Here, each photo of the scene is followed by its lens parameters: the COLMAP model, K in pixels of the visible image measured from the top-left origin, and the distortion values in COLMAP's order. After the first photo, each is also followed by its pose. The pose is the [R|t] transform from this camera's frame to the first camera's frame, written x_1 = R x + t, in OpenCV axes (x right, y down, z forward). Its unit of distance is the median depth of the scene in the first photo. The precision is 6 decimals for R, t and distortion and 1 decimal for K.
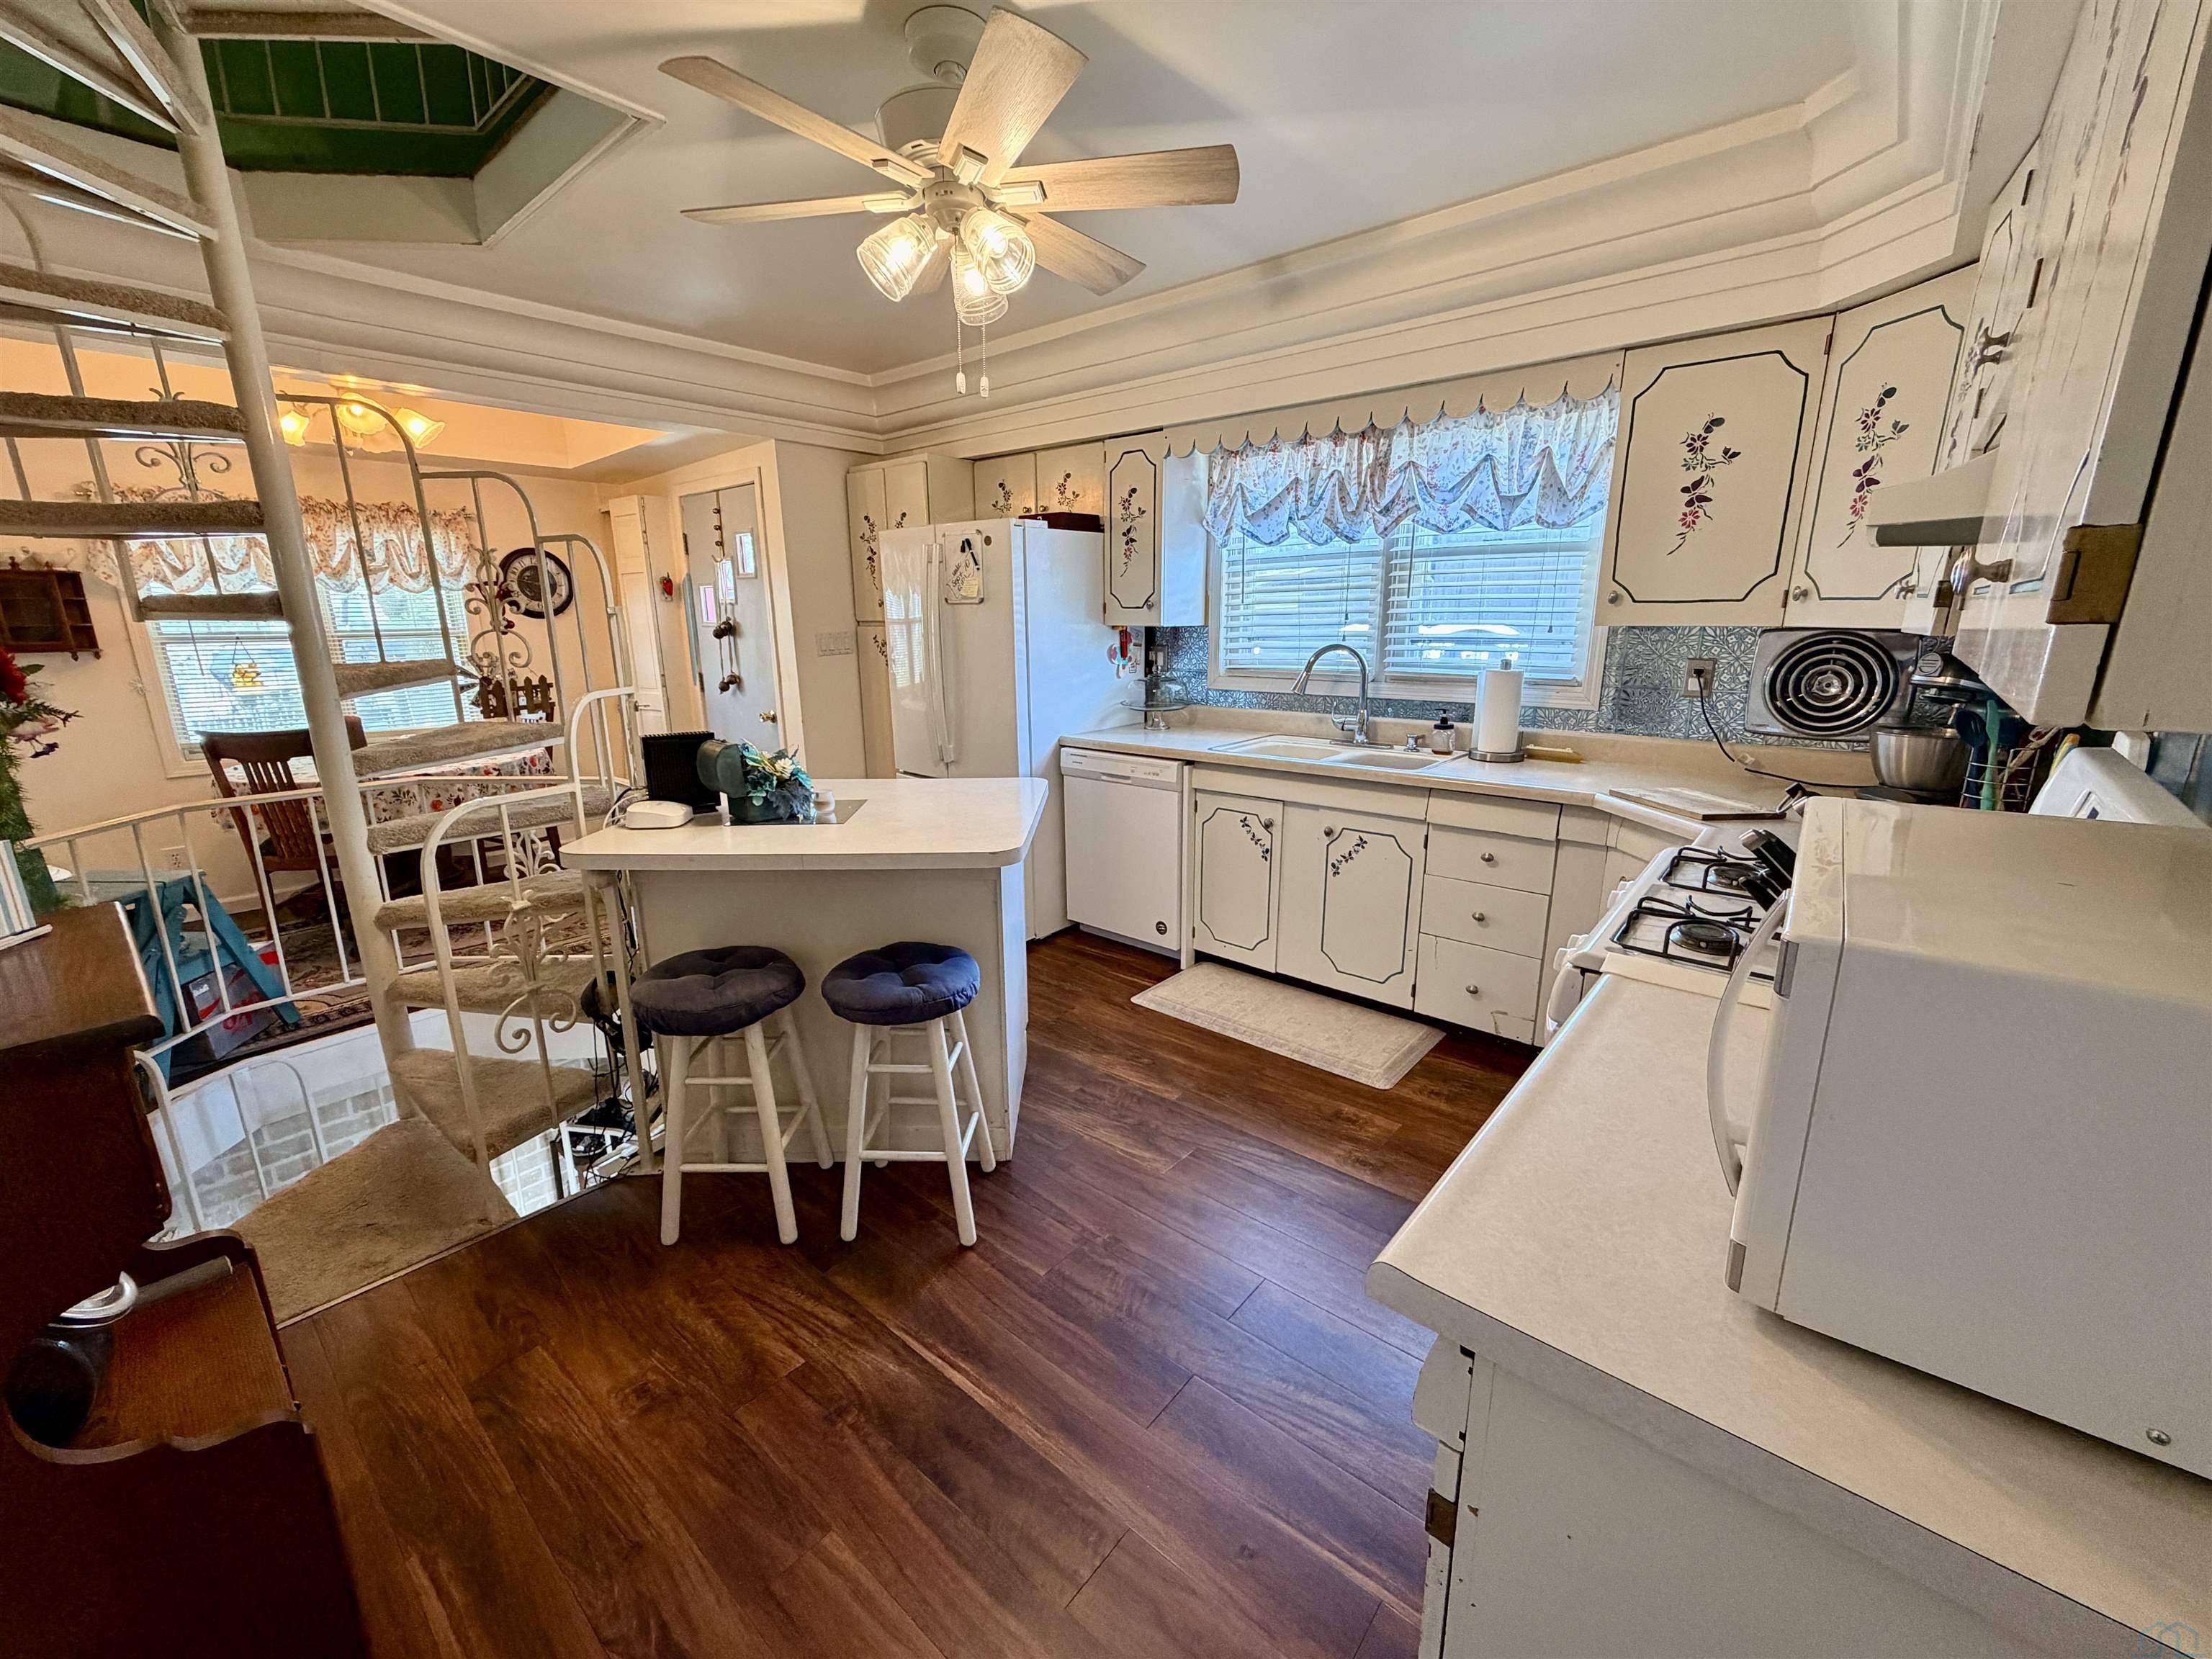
lens RADIAL K [[884.8, 0, 1097.4], [0, 884.8, 826.6], [0, 0, 1]] dist [0.001025, 0.000152]
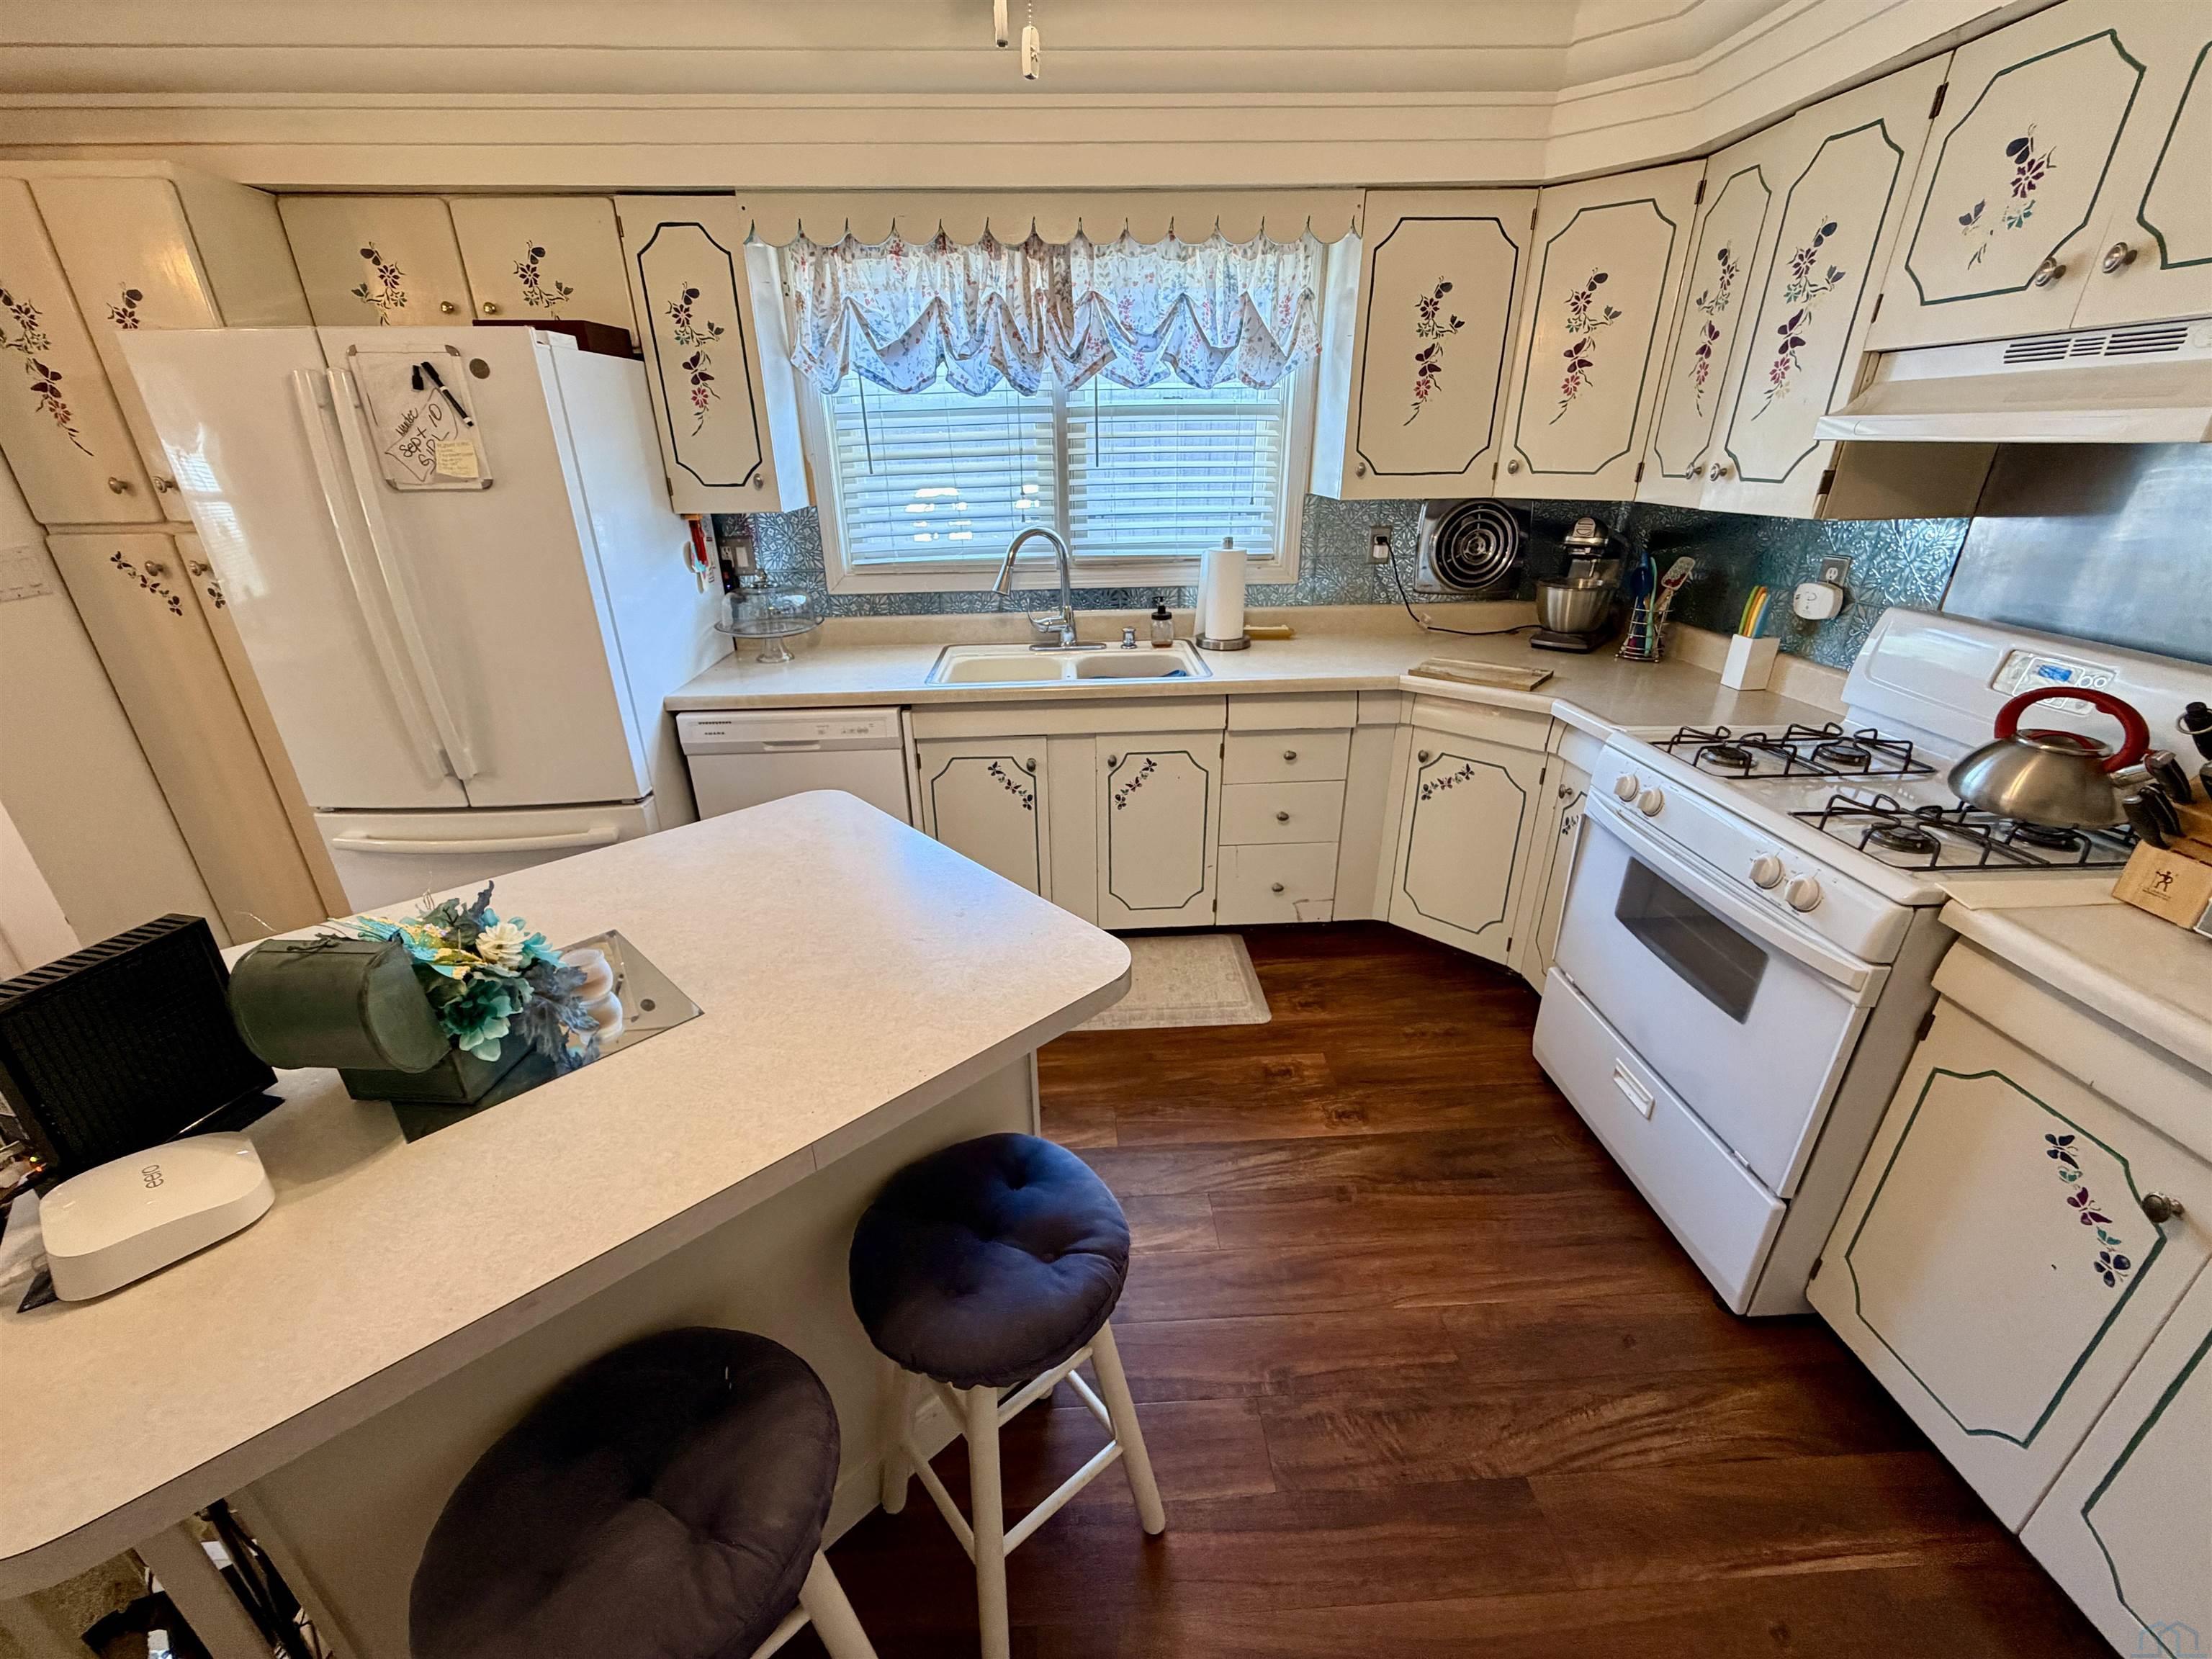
lens RADIAL K [[884.8, 0, 1097.4], [0, 884.8, 826.6], [0, 0, 1]] dist [0.001025, 0.000152]
pose [[0.728068, -0.276261, 0.627373, -0.288038], [0.170229, 0.959393, 0.224914, -0.122687], [-0.664033, -0.056955, 0.745531, 0.360533]]
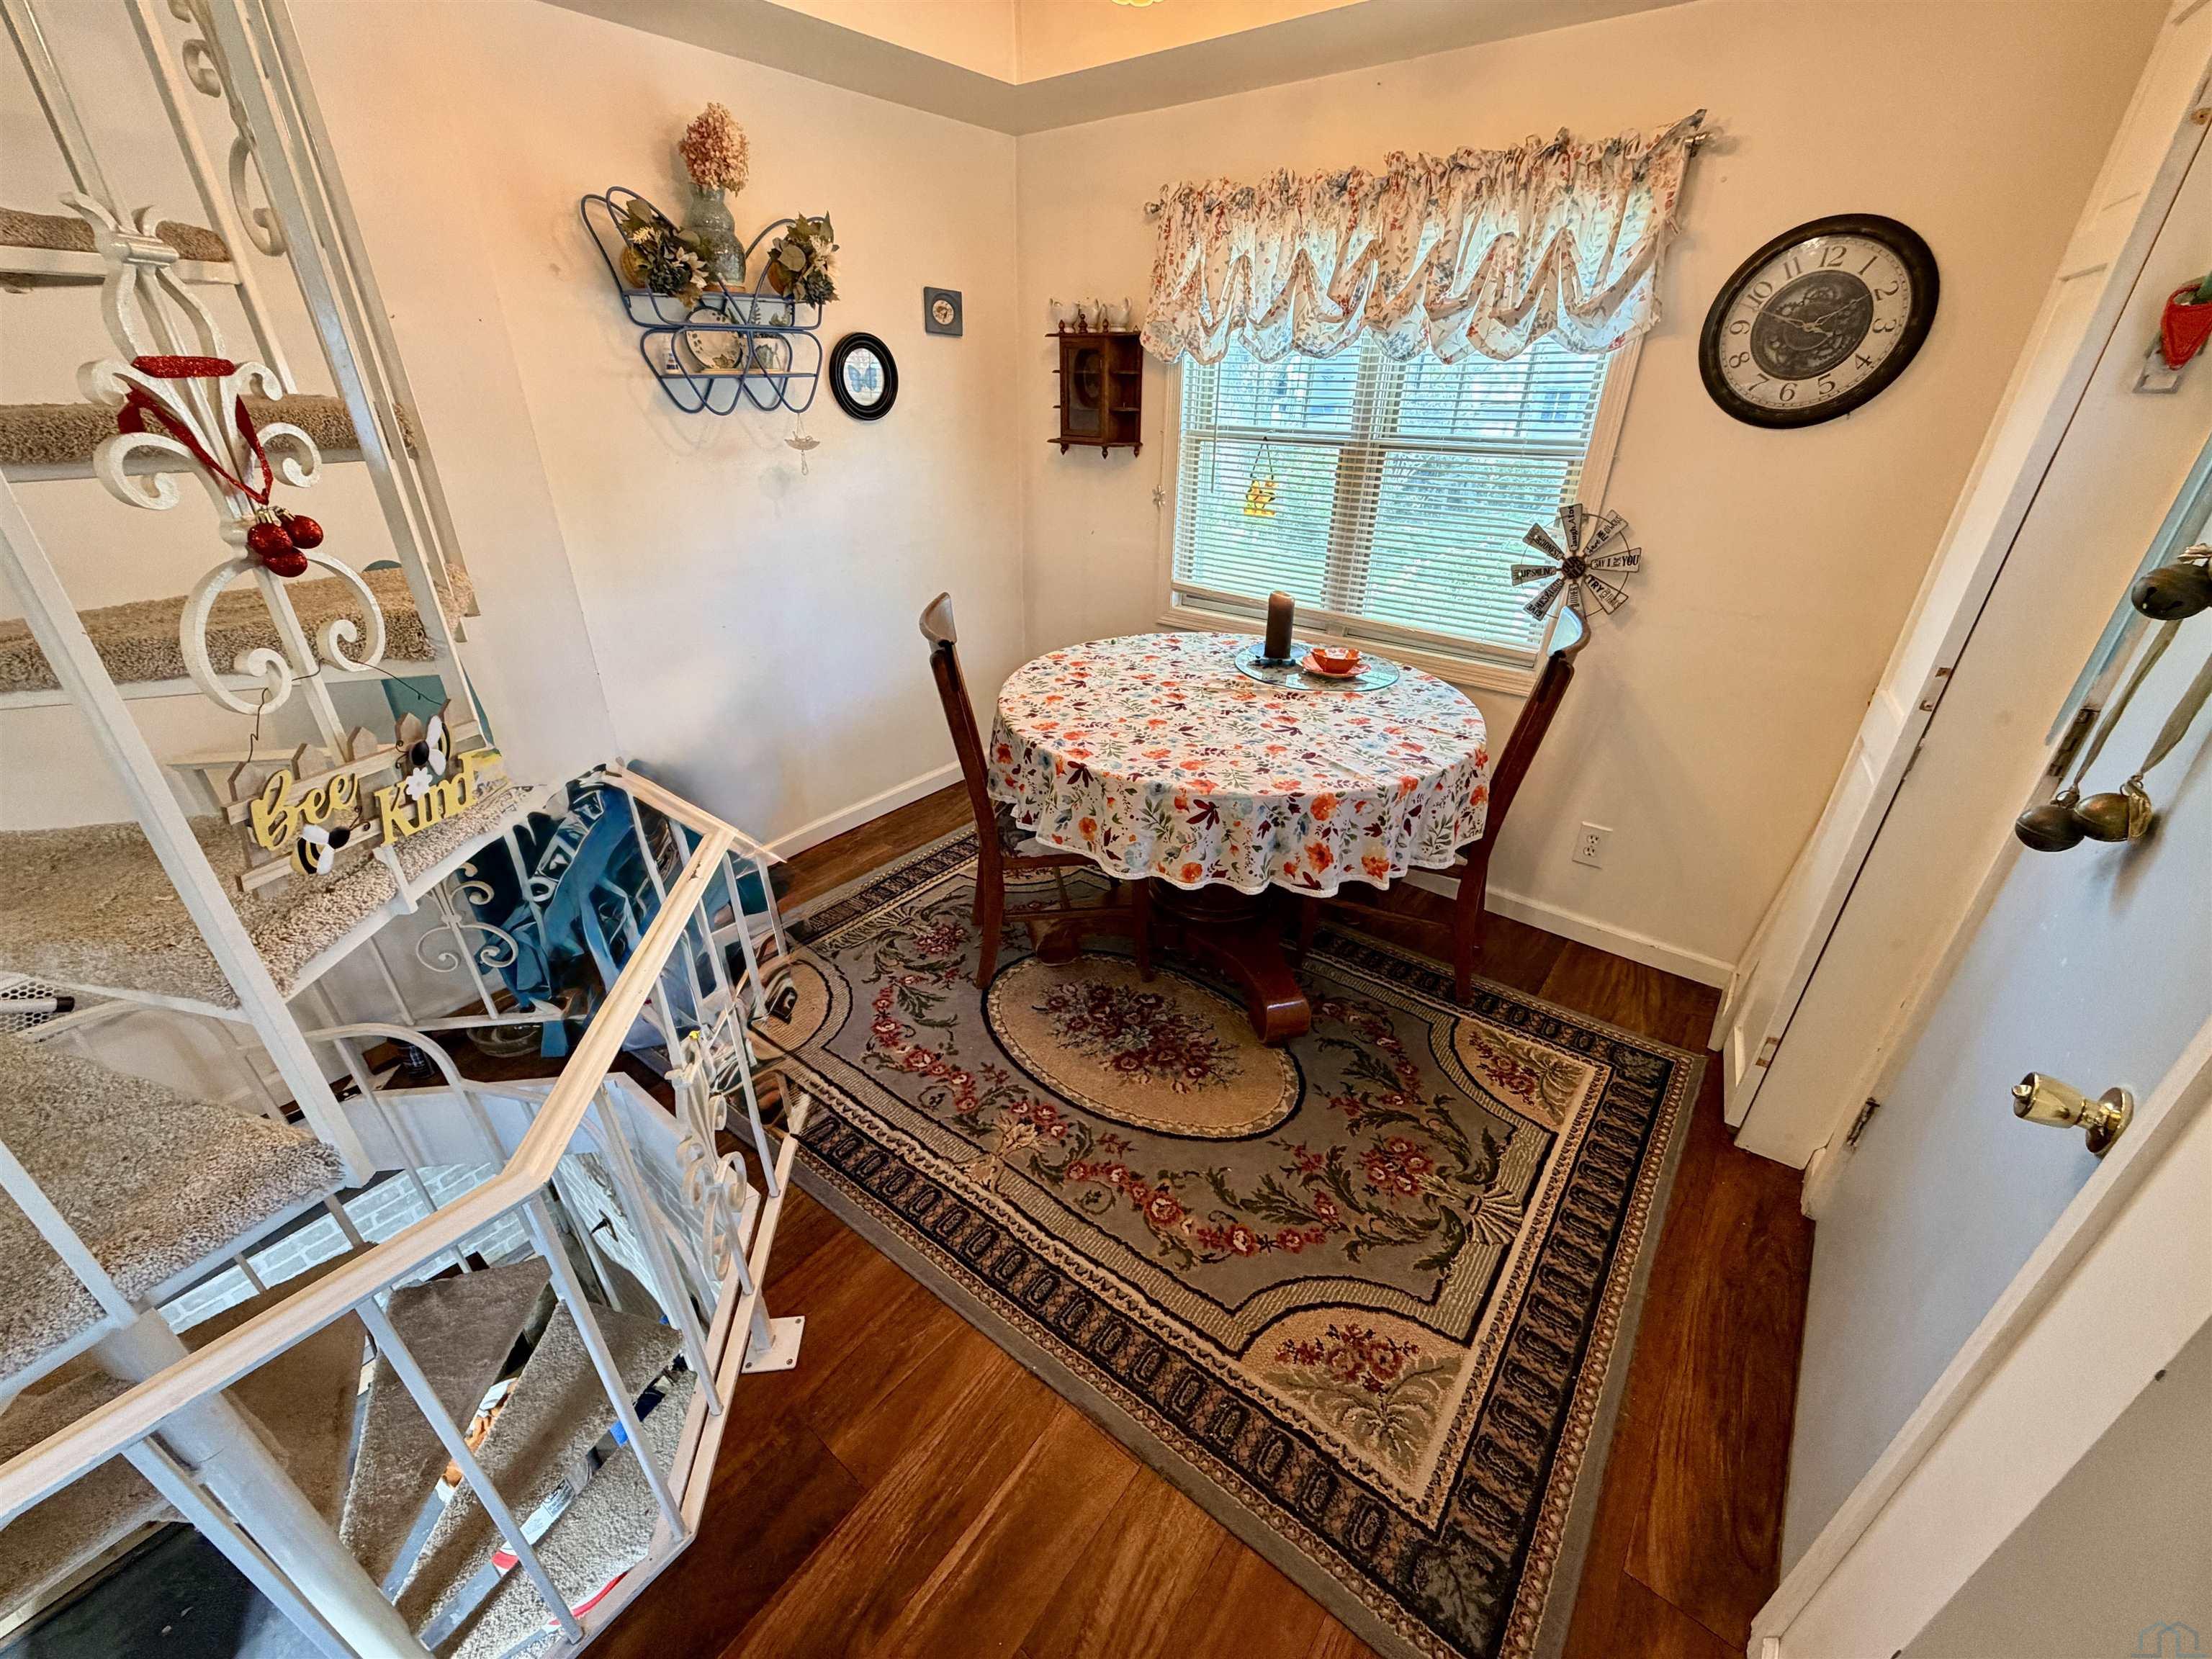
lens RADIAL K [[881.5, 0, 1096.8], [0, 881.5, 827.3], [0, 0, 1]] dist [0.000110, -0.000155]
pose [[0.034751, 0.469078, -0.882473, -0.358749], [-0.235596, 0.861965, 0.448899, -0.302350], [0.971230, 0.192307, 0.140466, 1.116655]]
